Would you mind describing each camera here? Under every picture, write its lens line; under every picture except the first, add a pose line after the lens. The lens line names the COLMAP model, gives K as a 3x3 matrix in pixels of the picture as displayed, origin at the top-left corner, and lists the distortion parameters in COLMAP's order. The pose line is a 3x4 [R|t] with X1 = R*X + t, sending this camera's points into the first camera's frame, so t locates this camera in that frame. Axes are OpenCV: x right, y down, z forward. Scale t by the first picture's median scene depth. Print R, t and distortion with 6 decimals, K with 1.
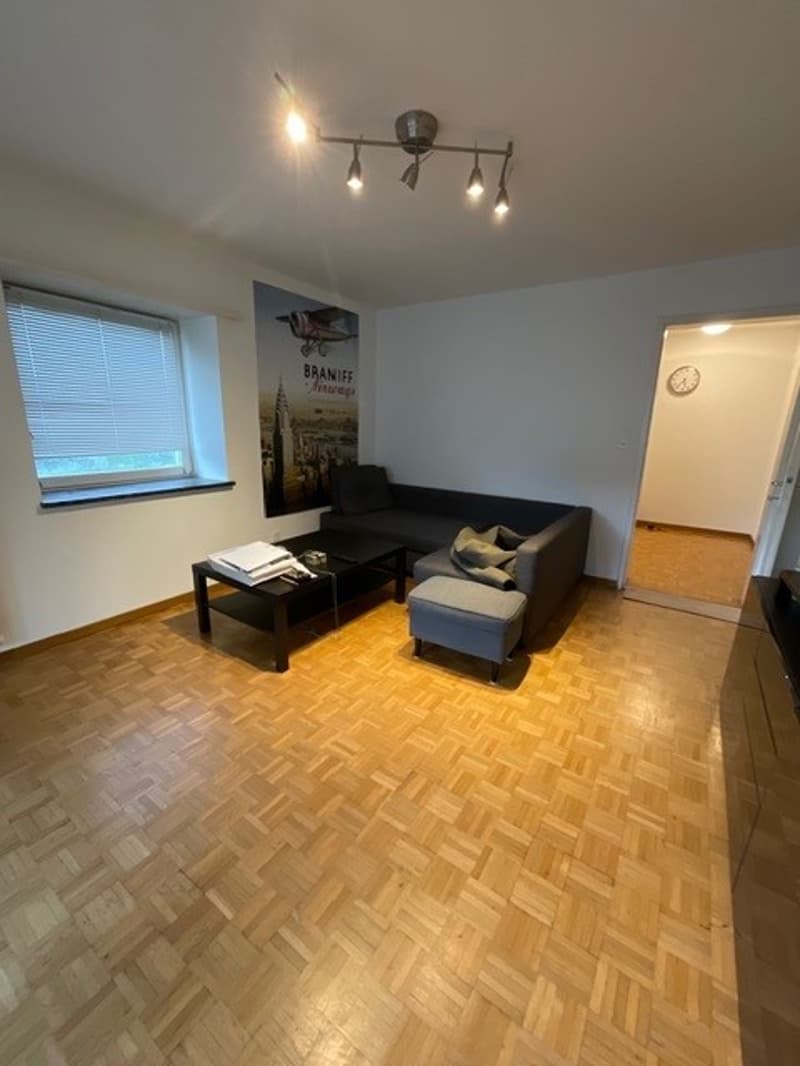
lens RADIAL K [[429.3, 0, 398.8], [0, 429.3, 534.8], [0, 0, 1]] dist [-0.003890, 0.000019]
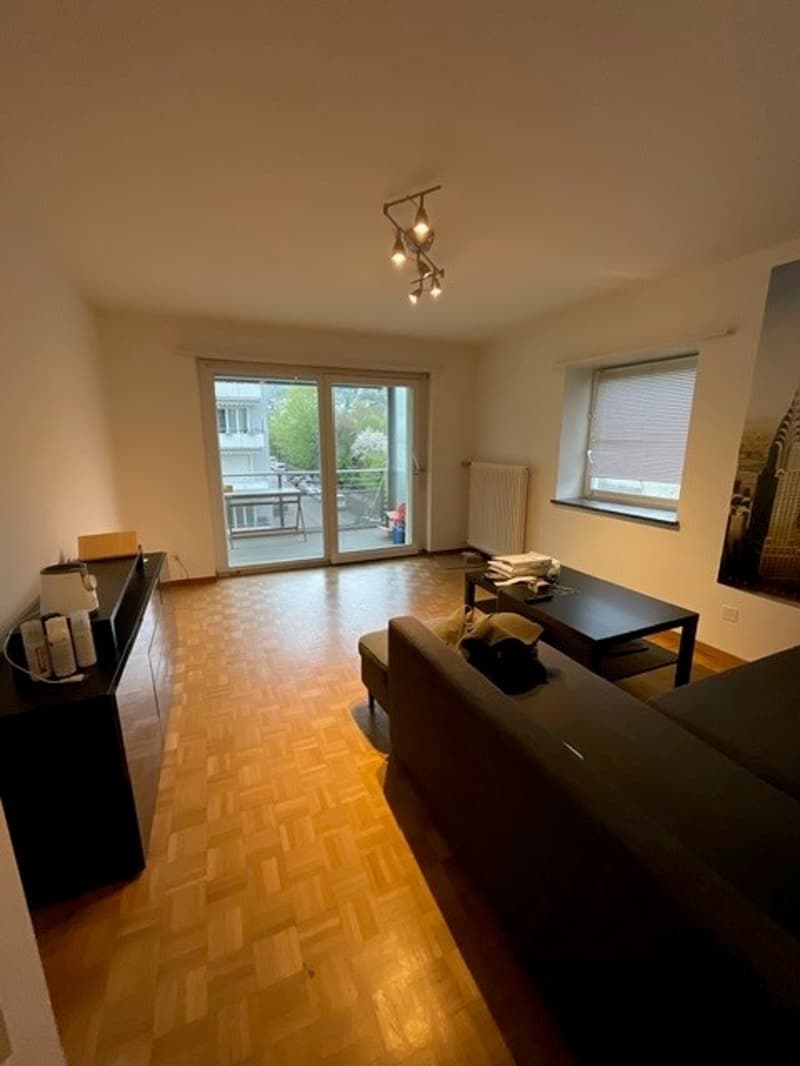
lens RADIAL K [[429.3, 0, 399.7], [0, 429.3, 536.1], [0, 0, 1]] dist [-0.003890, 0.000019]
pose [[-0.529218, 0.163119, -0.832658, 0.626358], [-0.229018, 0.917462, 0.325291, -0.240211], [0.816994, 0.362844, -0.448180, 0.882557]]
